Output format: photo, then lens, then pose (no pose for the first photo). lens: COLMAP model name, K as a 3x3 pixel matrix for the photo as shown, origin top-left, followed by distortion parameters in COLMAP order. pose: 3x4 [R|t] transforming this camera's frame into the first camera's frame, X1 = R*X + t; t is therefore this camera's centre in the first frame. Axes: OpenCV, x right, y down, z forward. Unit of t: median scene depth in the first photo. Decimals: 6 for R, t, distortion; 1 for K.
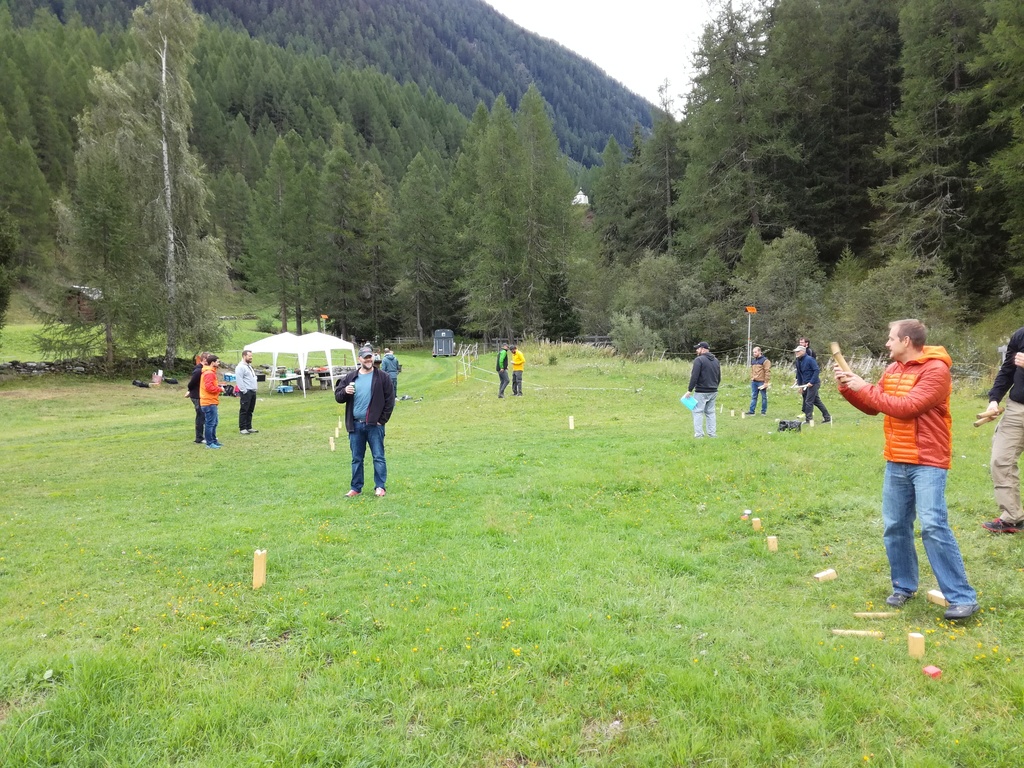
lens RADIAL K [[827.3, 0, 501.8], [0, 827.3, 394.8], [0, 0, 1]] dist [0.109281, -0.205434]
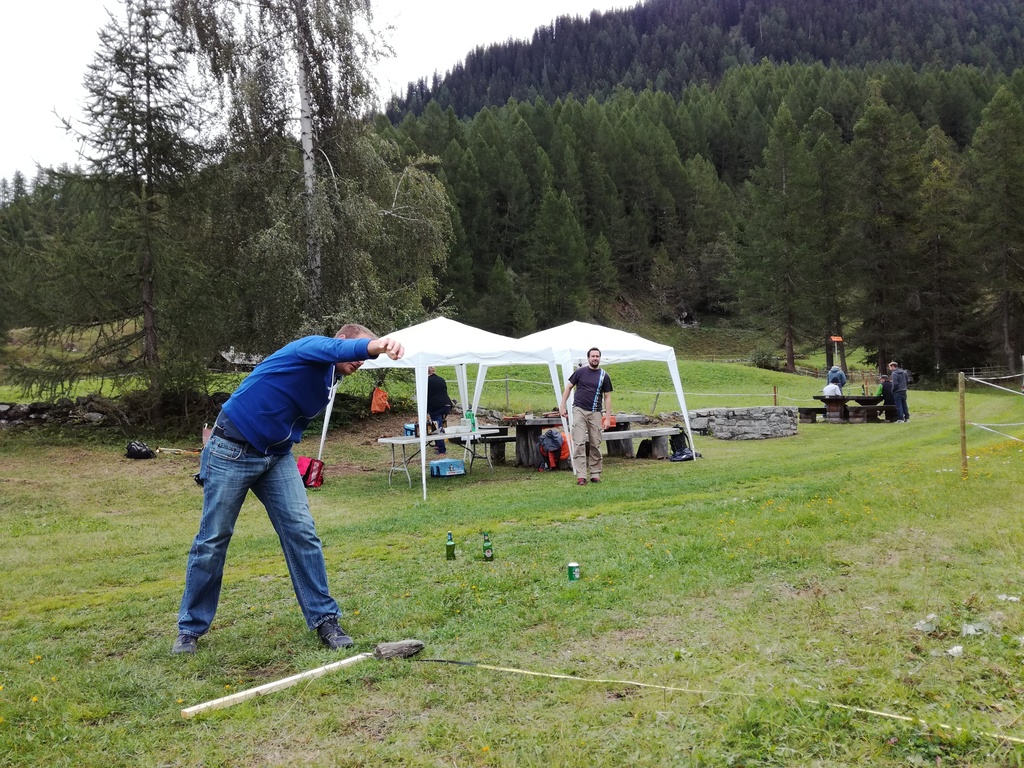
lens RADIAL K [[837.8, 0, 506.5], [0, 837.8, 362.1], [0, 0, 1]] dist [0.133272, -0.262562]
pose [[0.783393, -0.045800, -0.619837, 0.002605], [-0.014480, 0.995666, -0.091871, -0.009966], [0.621359, 0.080946, 0.779334, 0.348534]]
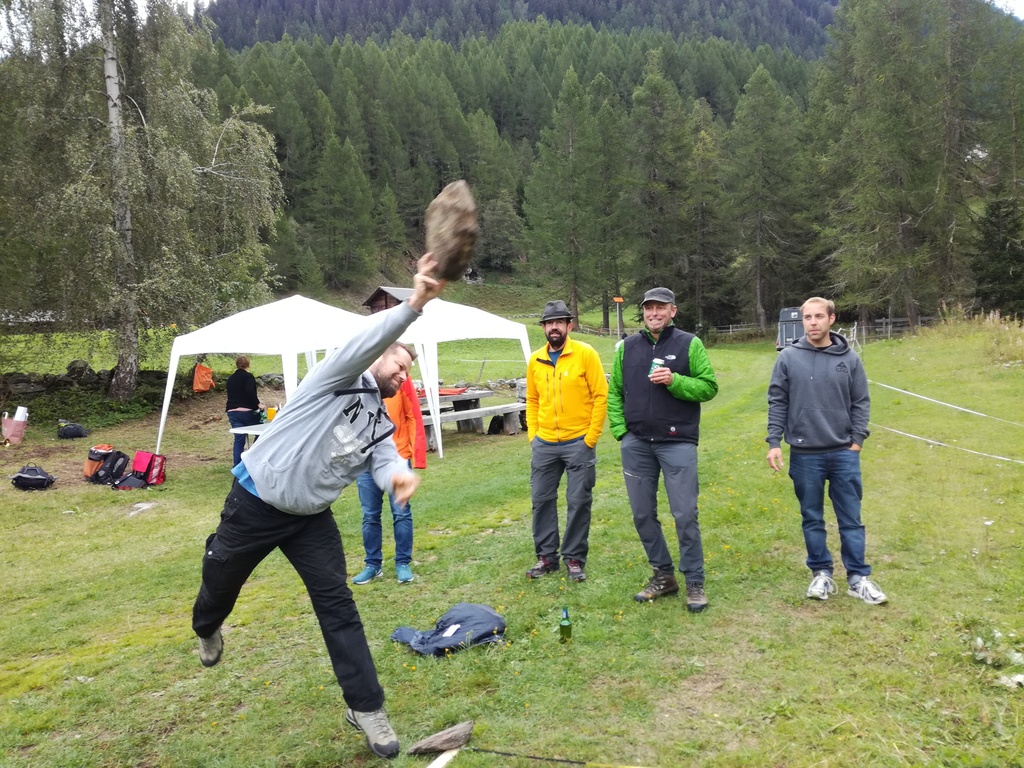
lens RADIAL K [[837.1, 0, 504.3], [0, 837.1, 377.0], [0, 0, 1]] dist [0.115389, -0.212546]
pose [[0.915278, -0.015593, -0.402521, -0.014947], [0.008645, 0.999781, -0.019071, -0.016145], [0.402730, 0.013975, 0.915212, 0.343515]]
